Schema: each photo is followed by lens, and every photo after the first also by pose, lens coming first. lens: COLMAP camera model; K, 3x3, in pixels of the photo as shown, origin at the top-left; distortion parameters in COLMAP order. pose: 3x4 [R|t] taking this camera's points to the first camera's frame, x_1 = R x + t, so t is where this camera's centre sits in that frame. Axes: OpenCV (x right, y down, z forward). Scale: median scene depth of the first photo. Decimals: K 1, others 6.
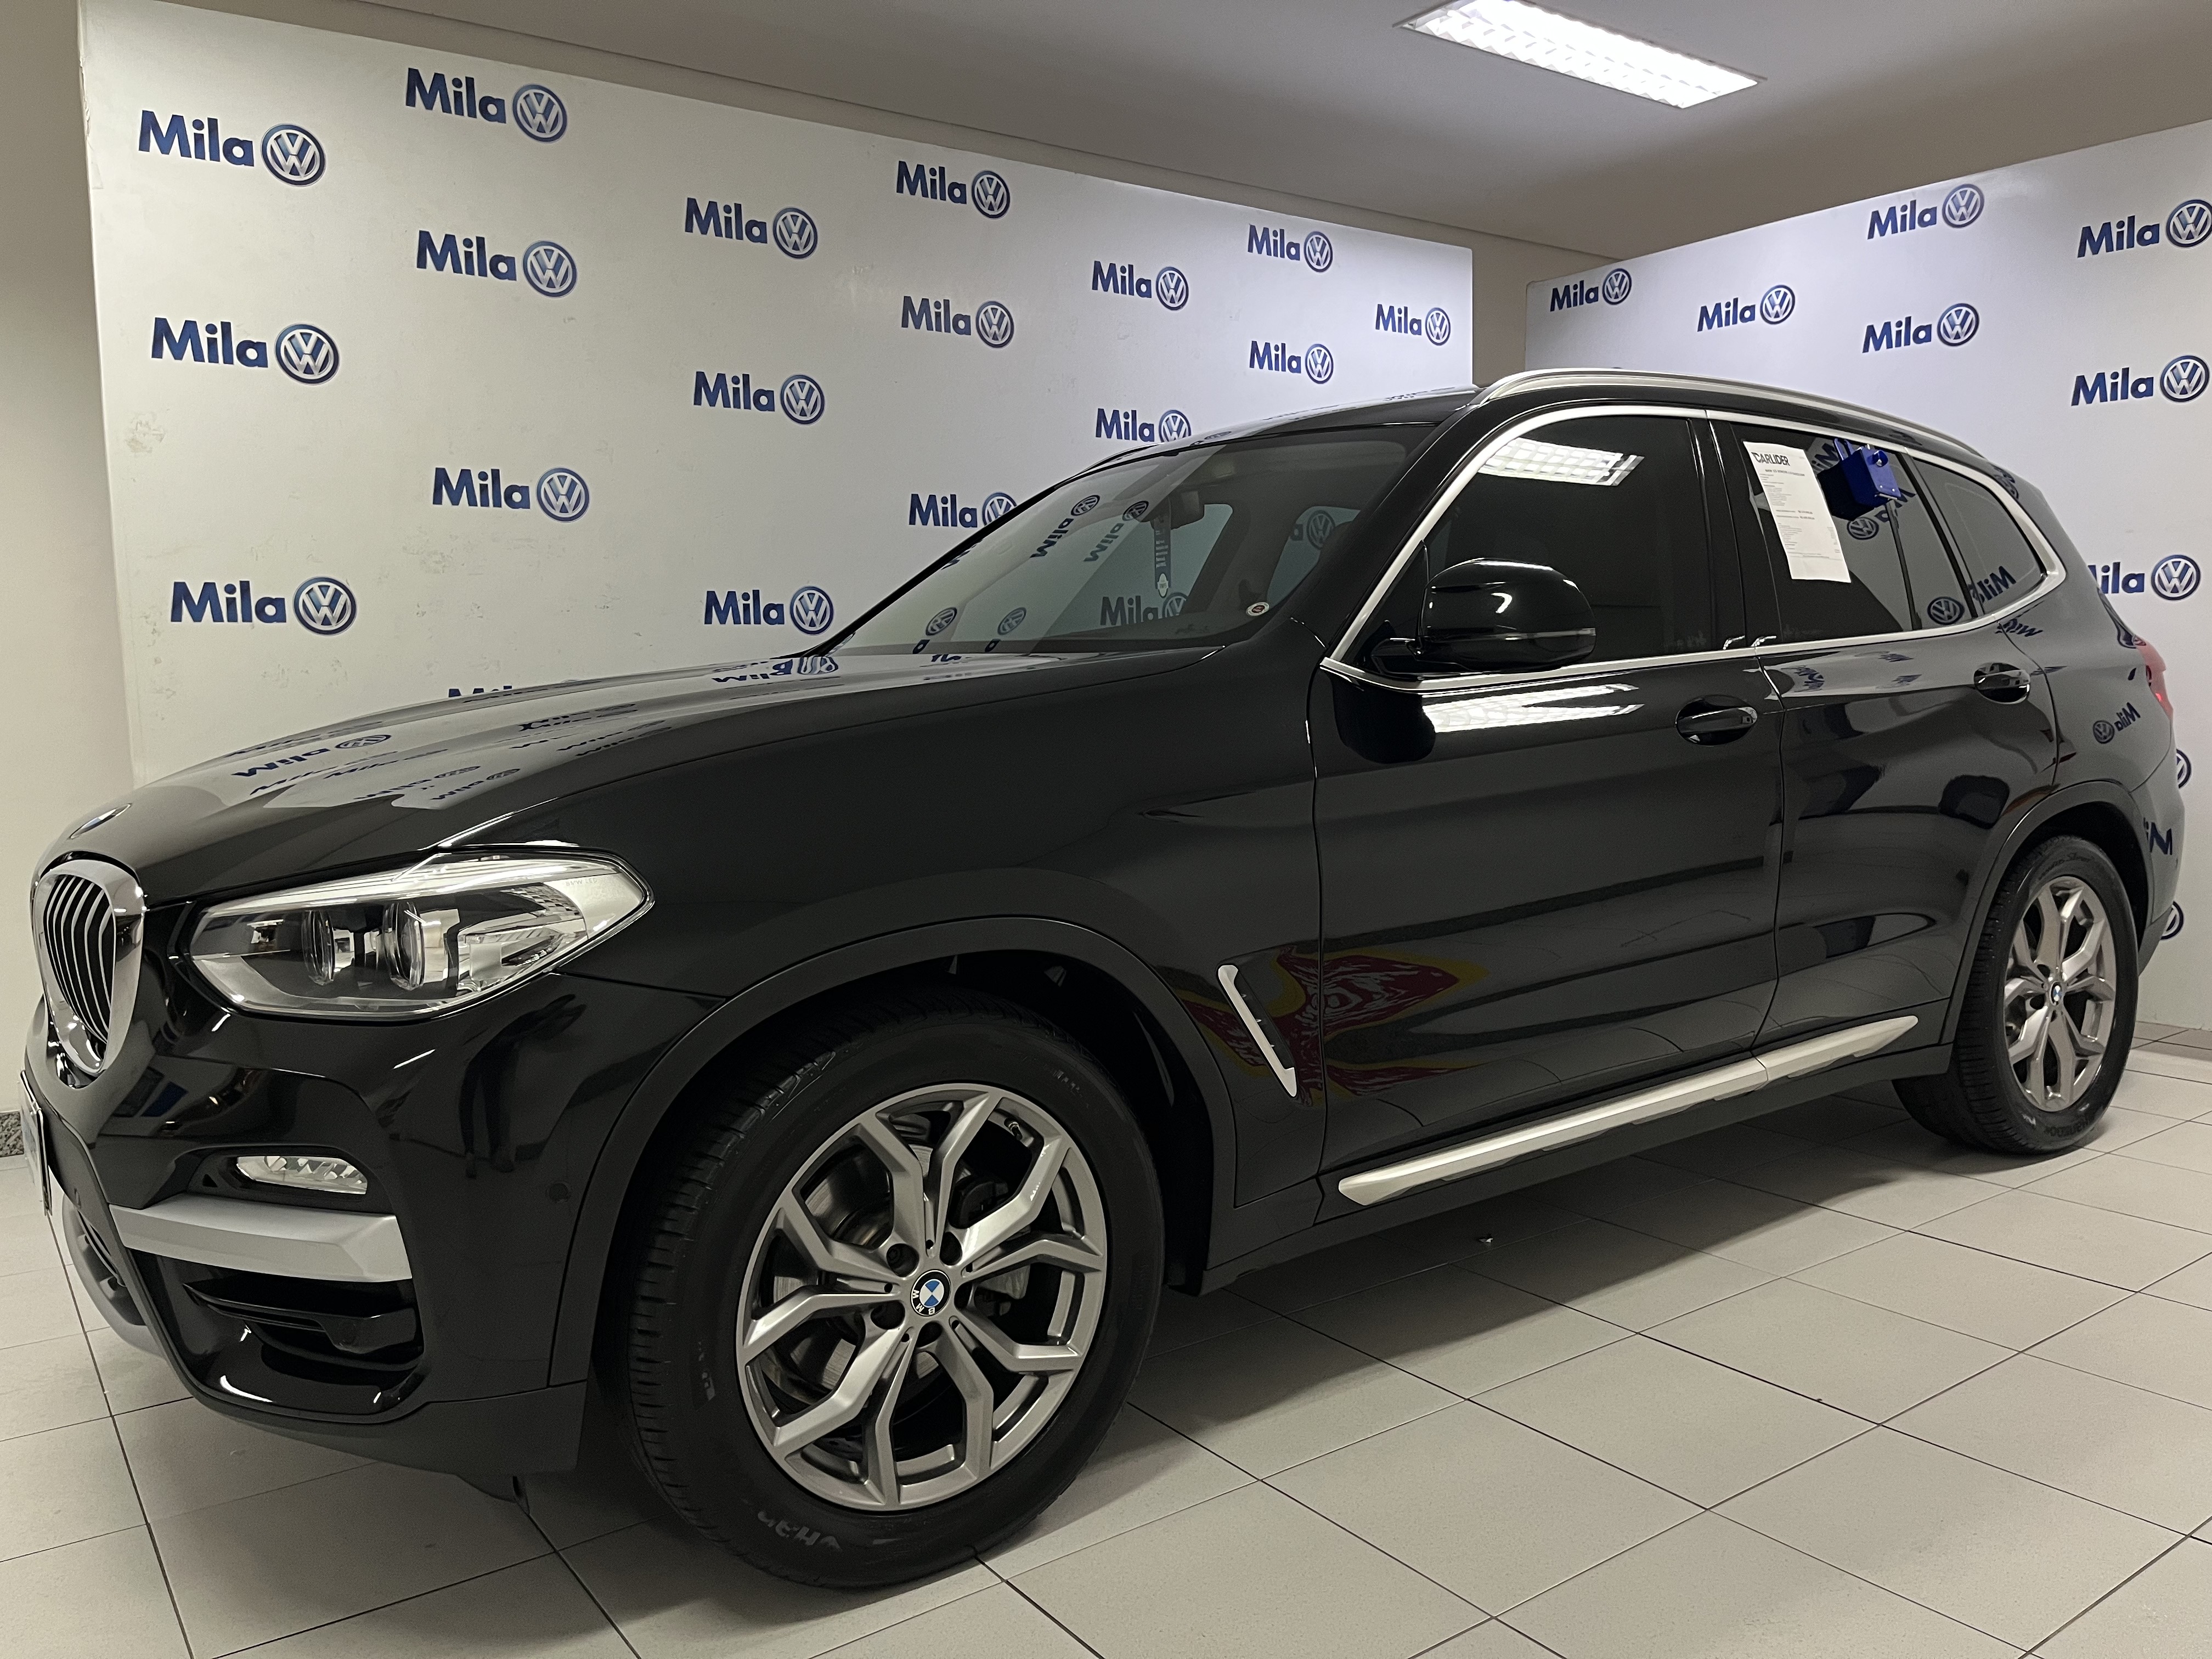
lens RADIAL K [[1654.3, 0, 1106.0], [0, 1654.3, 829.5], [0, 0, 1]] dist [0.055279, -0.053362]
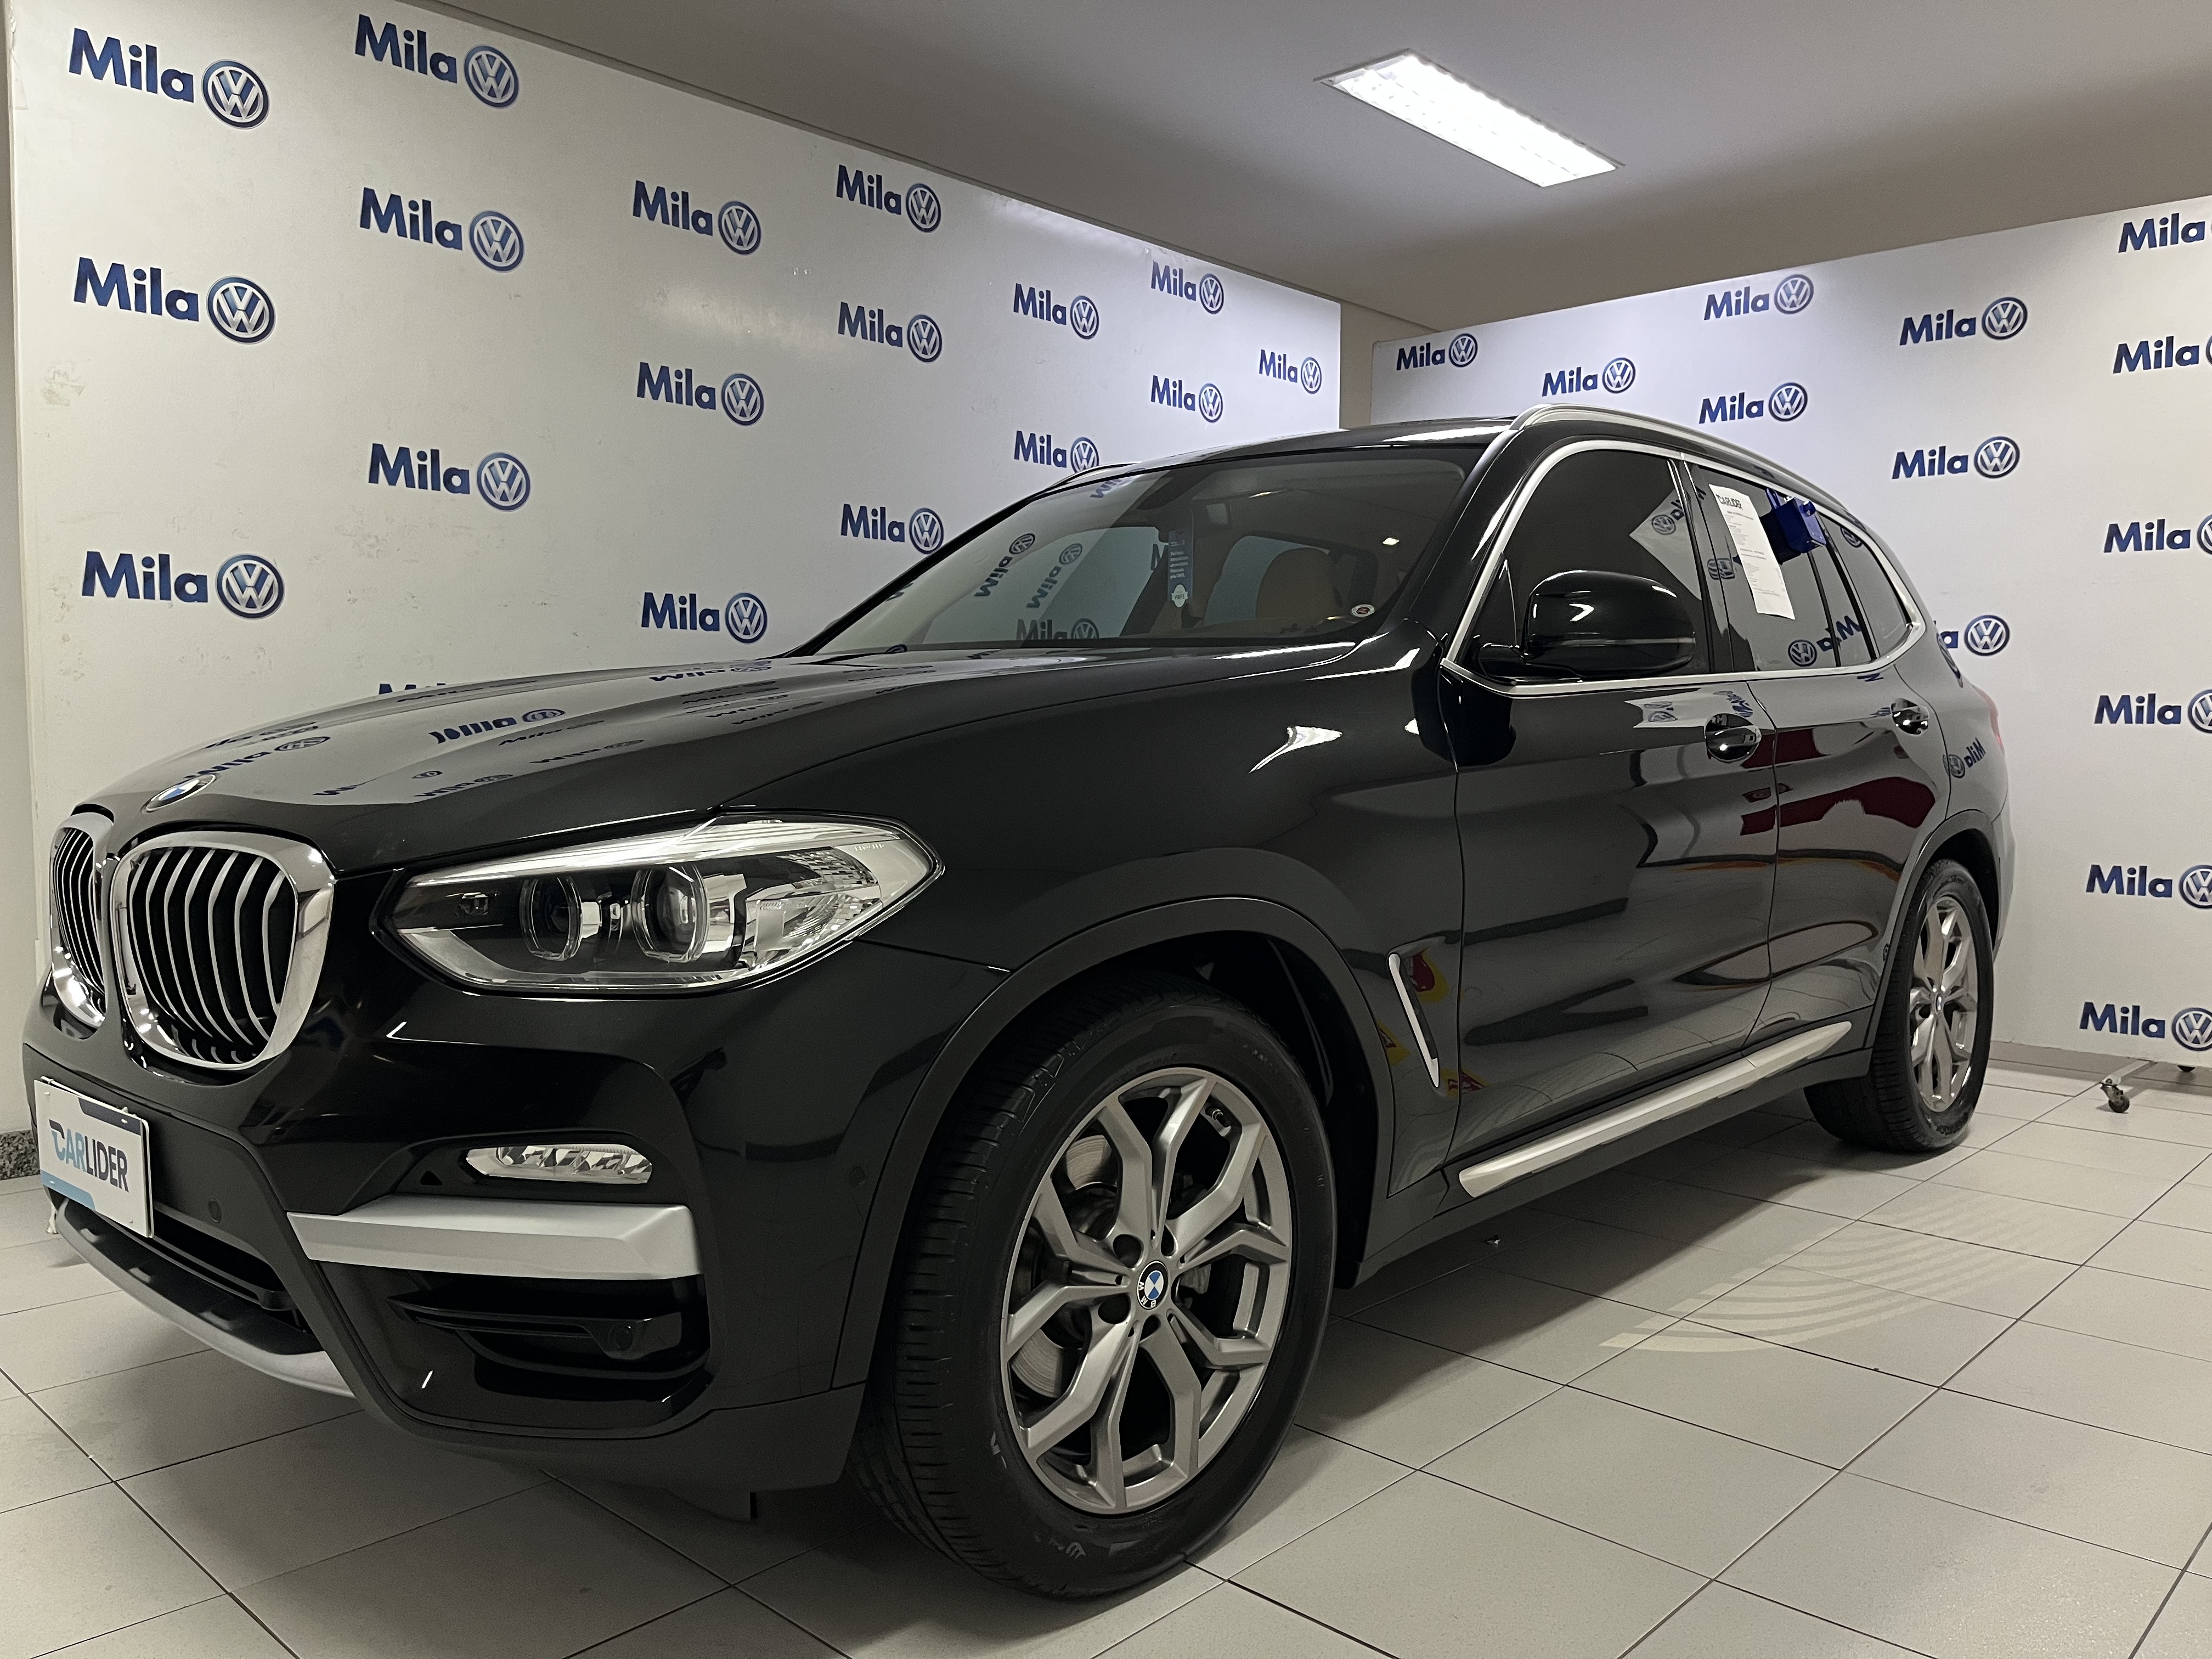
lens RADIAL K [[1659.2, 0, 1106.0], [0, 1659.2, 829.5], [0, 0, 1]] dist [0.071195, -0.086576]
pose [[0.981734, 0.012576, 0.189845, -0.179029], [-0.005953, 0.999355, -0.035411, 0.026530], [-0.190168, 0.033634, 0.981175, 0.022141]]
